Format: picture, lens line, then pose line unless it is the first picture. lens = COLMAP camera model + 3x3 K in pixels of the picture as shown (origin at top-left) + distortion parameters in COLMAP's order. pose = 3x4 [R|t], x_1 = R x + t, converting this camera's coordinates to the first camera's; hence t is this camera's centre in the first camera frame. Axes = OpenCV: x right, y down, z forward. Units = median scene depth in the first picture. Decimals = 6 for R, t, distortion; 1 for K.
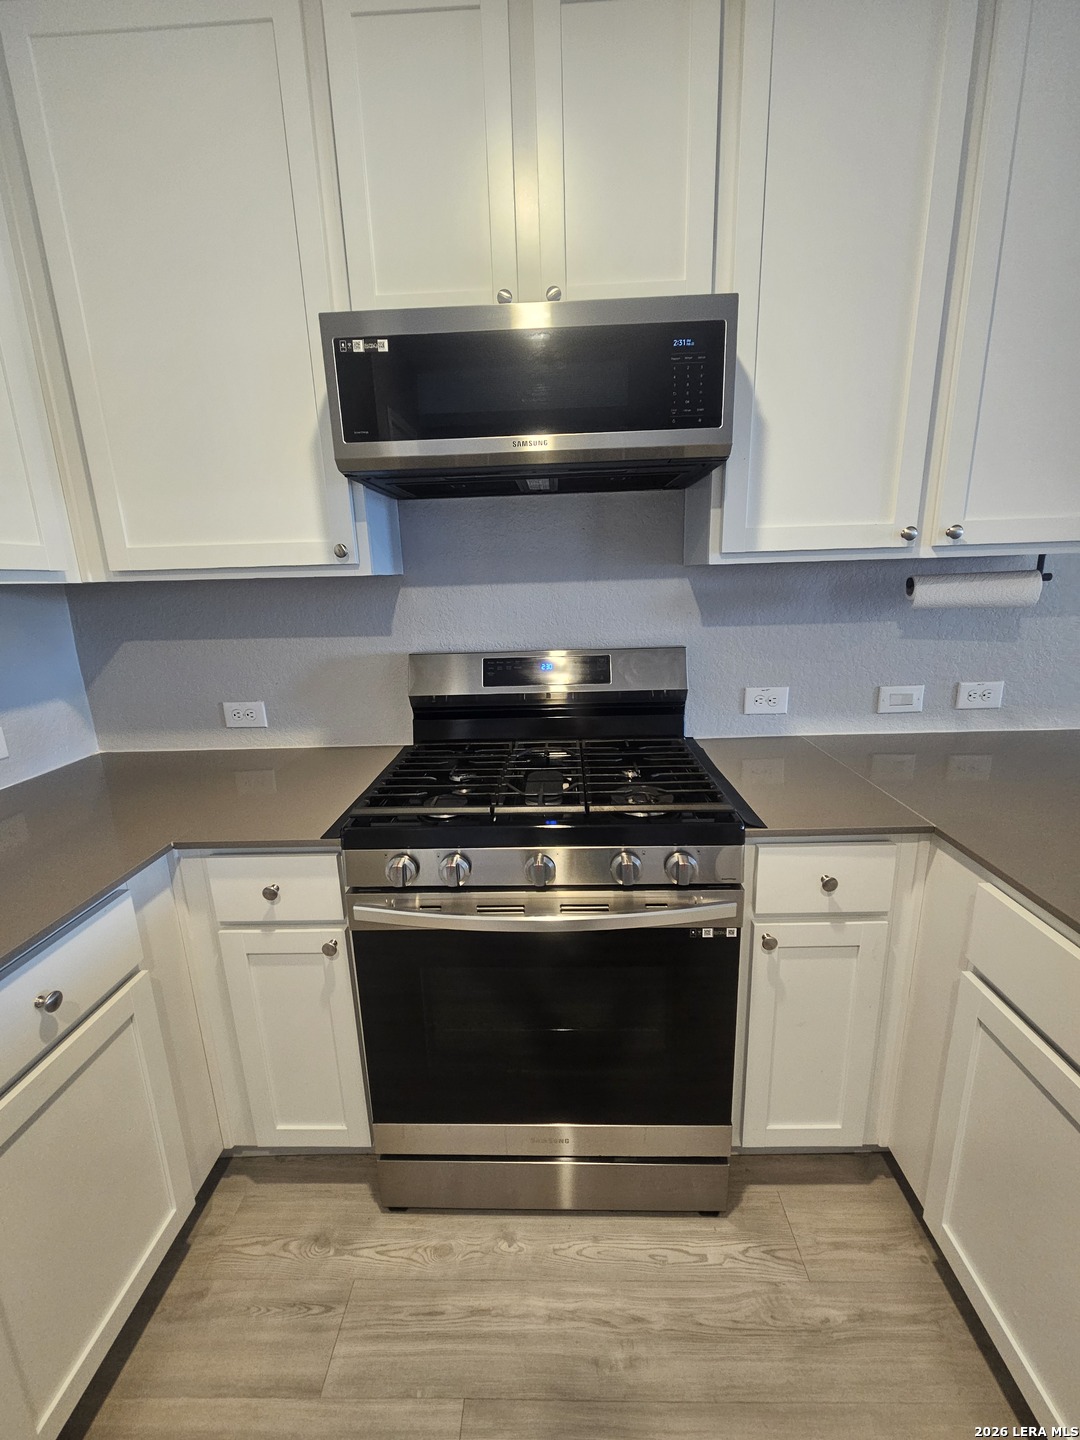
lens RADIAL K [[591.8, 0, 544.3], [0, 591.8, 724.0], [0, 0, 1]] dist [0.000569, -0.000021]
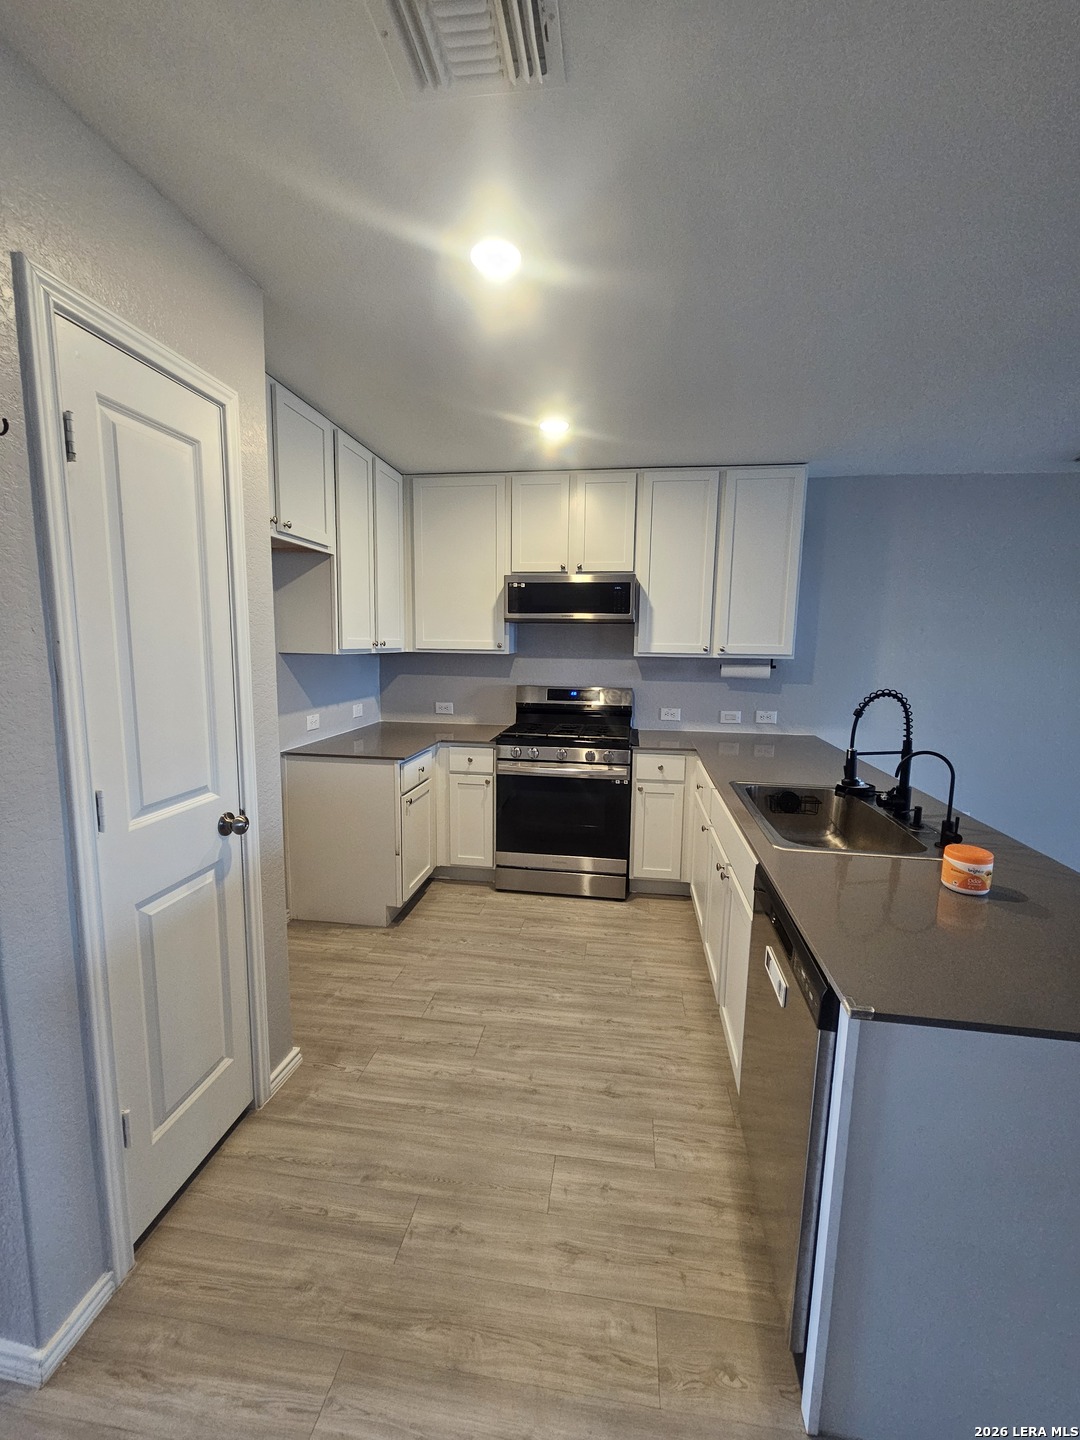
lens RADIAL K [[591.8, 0, 544.3], [0, 591.8, 724.0], [0, 0, 1]] dist [0.000569, -0.000021]
pose [[0.992434, 0.059672, -0.107307, 0.188567], [-0.070063, 0.992930, -0.095821, 0.330994], [0.100830, 0.102615, 0.989598, -1.720298]]
